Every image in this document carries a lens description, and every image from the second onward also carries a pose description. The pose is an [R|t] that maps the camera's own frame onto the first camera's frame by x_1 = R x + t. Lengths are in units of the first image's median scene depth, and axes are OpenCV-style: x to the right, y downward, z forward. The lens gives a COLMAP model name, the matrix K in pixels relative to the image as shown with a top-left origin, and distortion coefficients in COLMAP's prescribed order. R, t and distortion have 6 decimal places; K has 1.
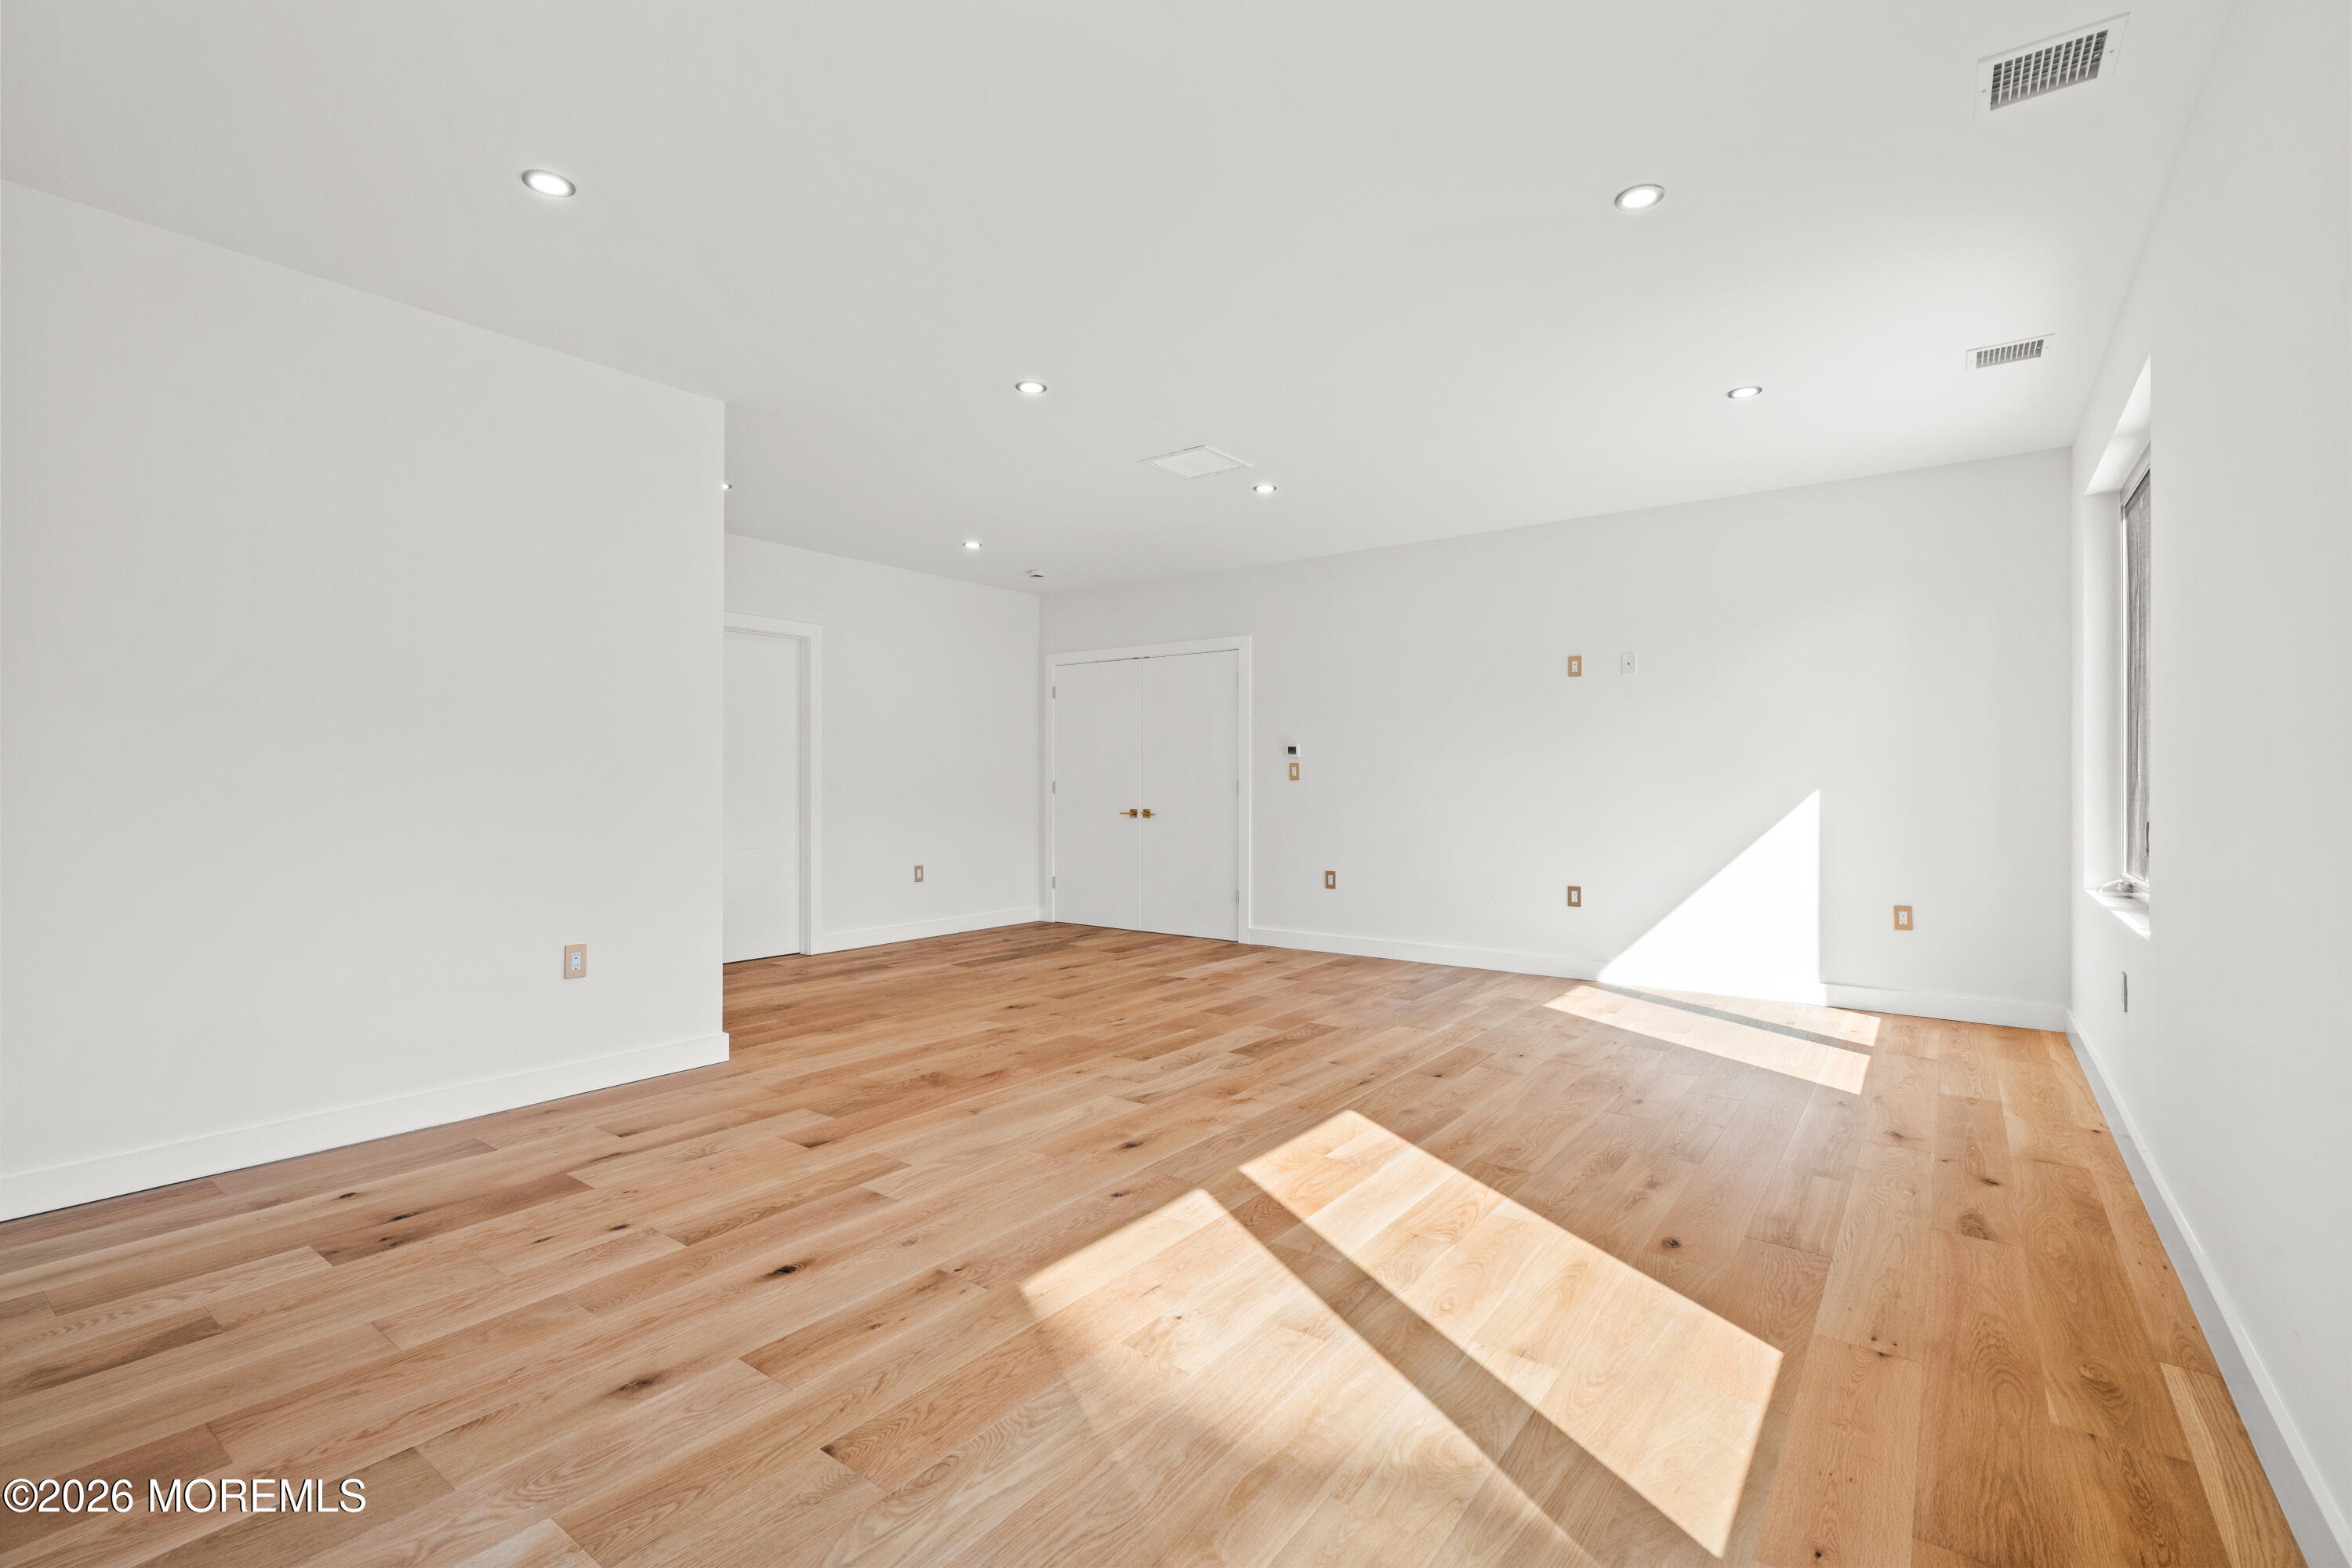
lens RADIAL K [[1052.3, 0, 1174.9], [0, 1052.3, 785.4], [0, 0, 1]] dist [-0.001325, 0.002576]
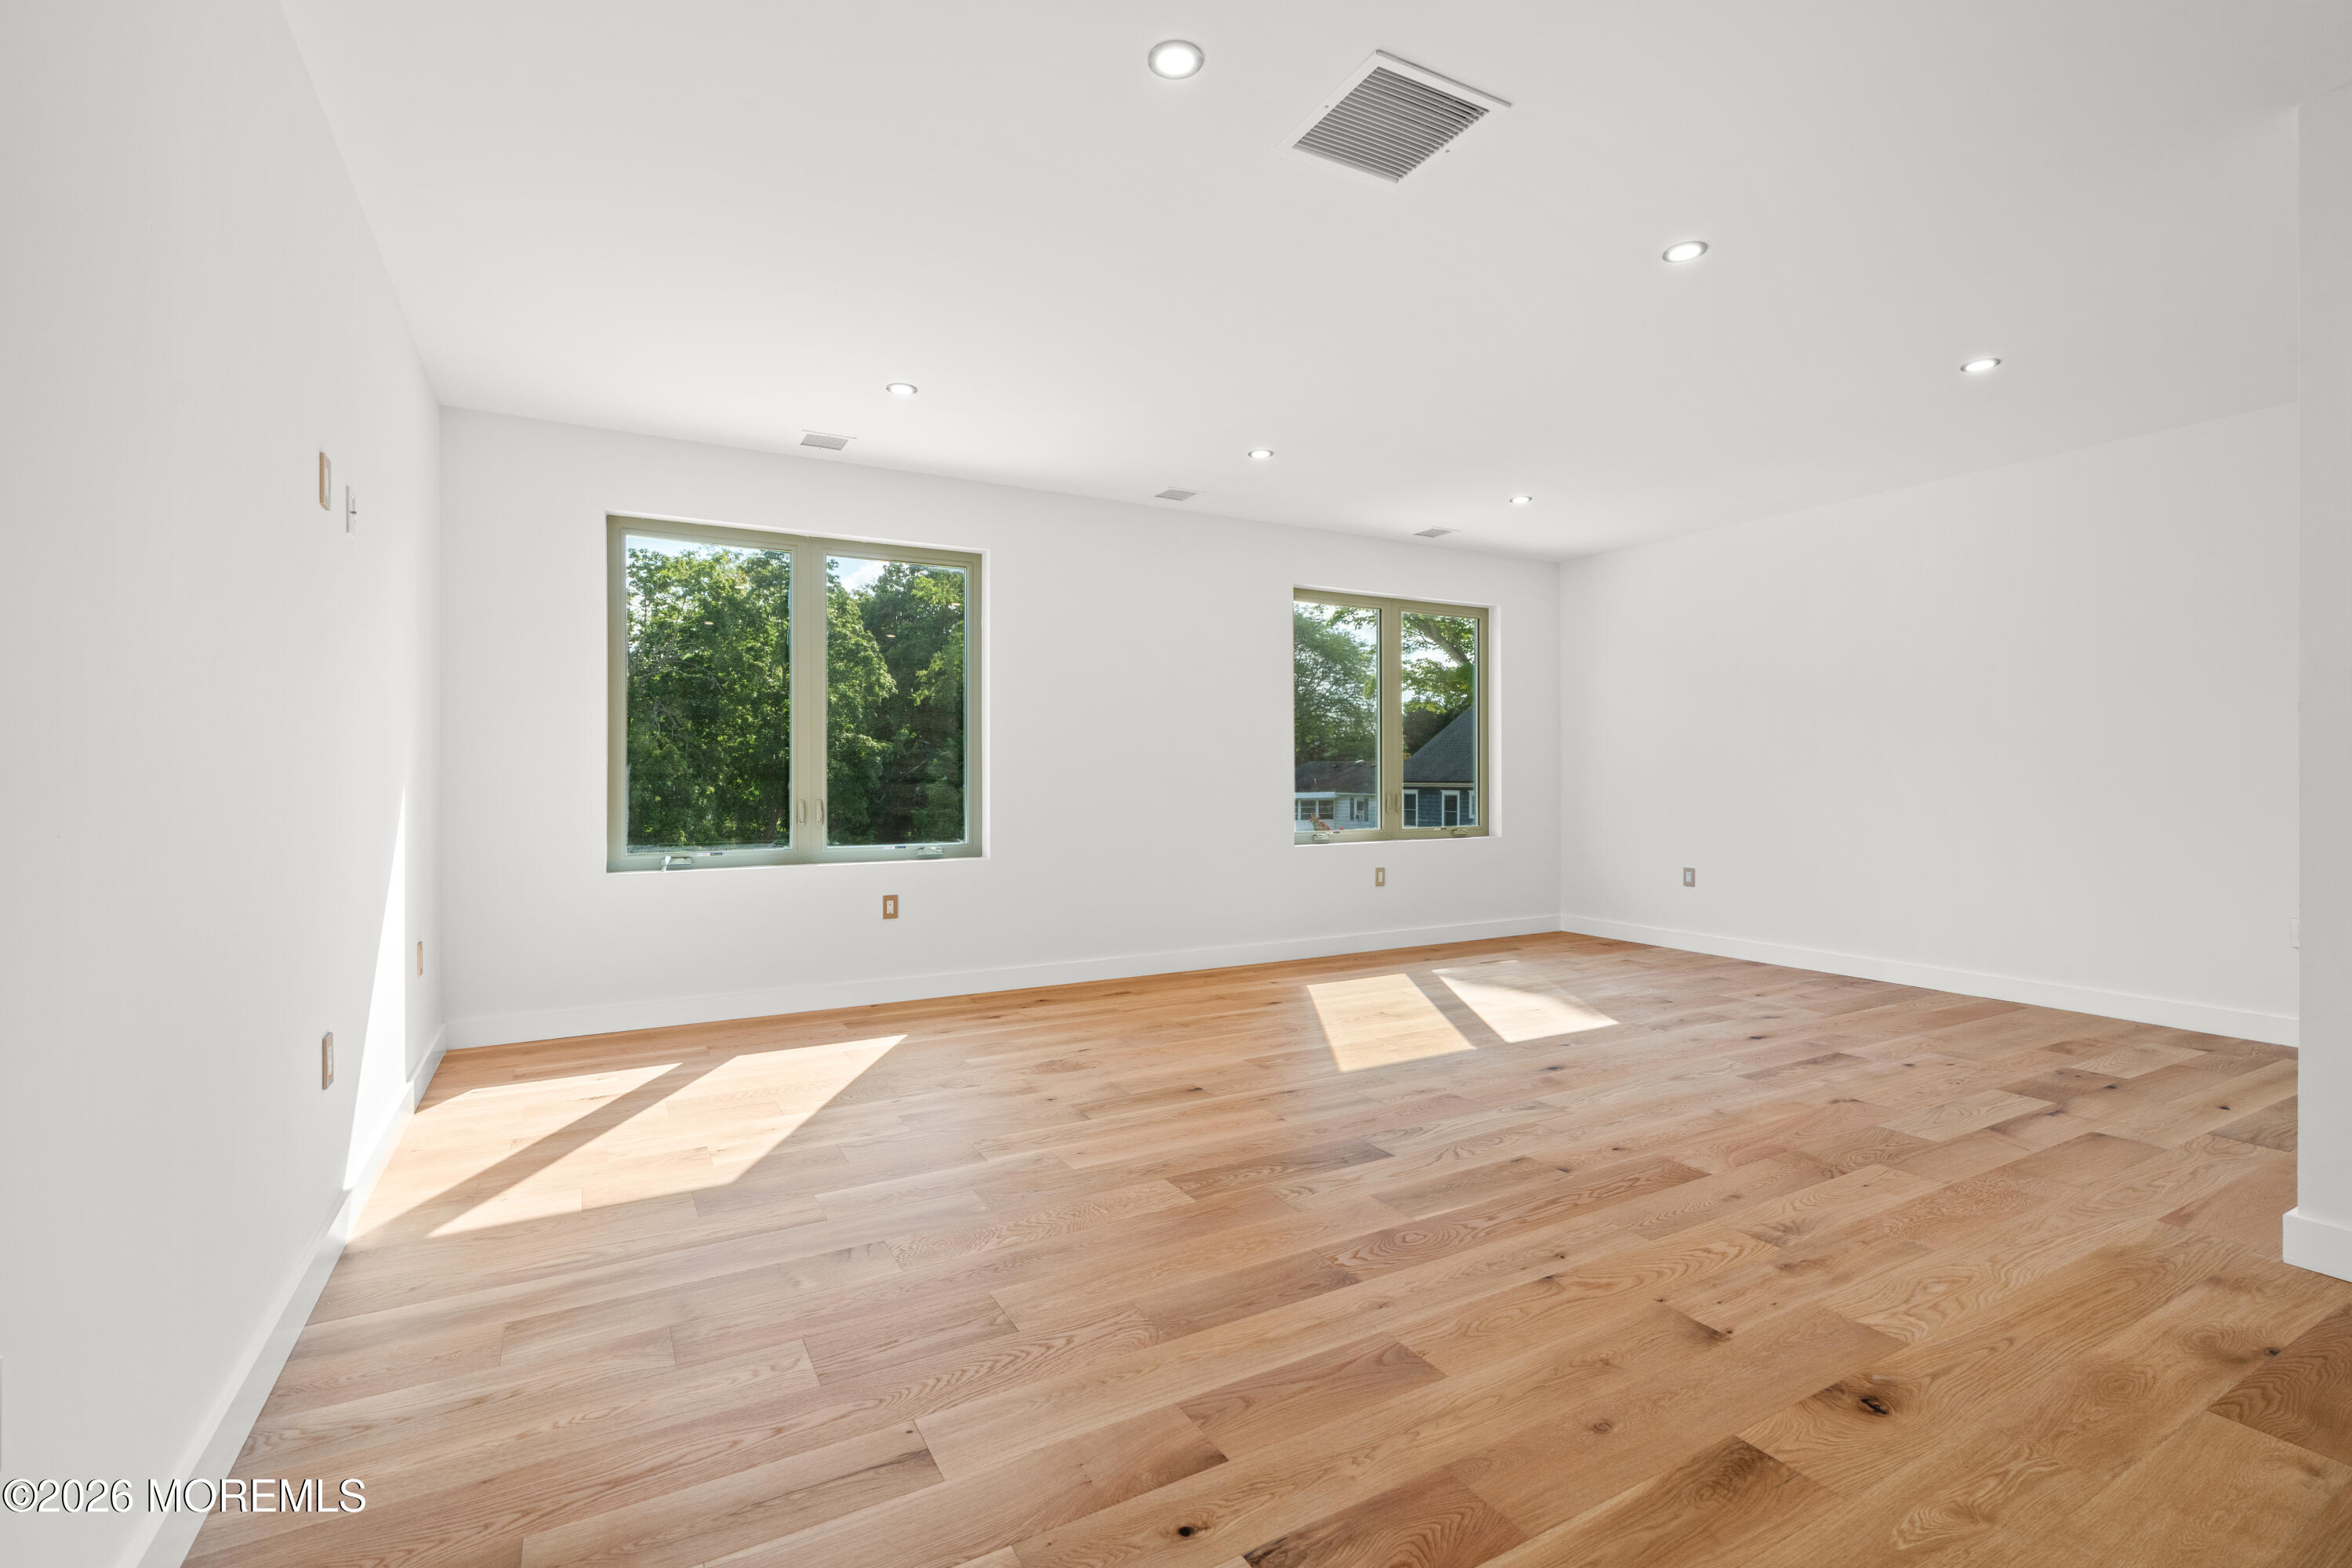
lens RADIAL K [[1052.3, 0, 1174.9], [0, 1052.3, 785.4], [0, 0, 1]] dist [-0.001325, 0.002576]
pose [[-0.913861, -0.002696, 0.406019, -0.113977], [-0.000695, 0.999987, 0.005075, 0.001114], [-0.406028, 0.004356, -0.913850, 1.906888]]
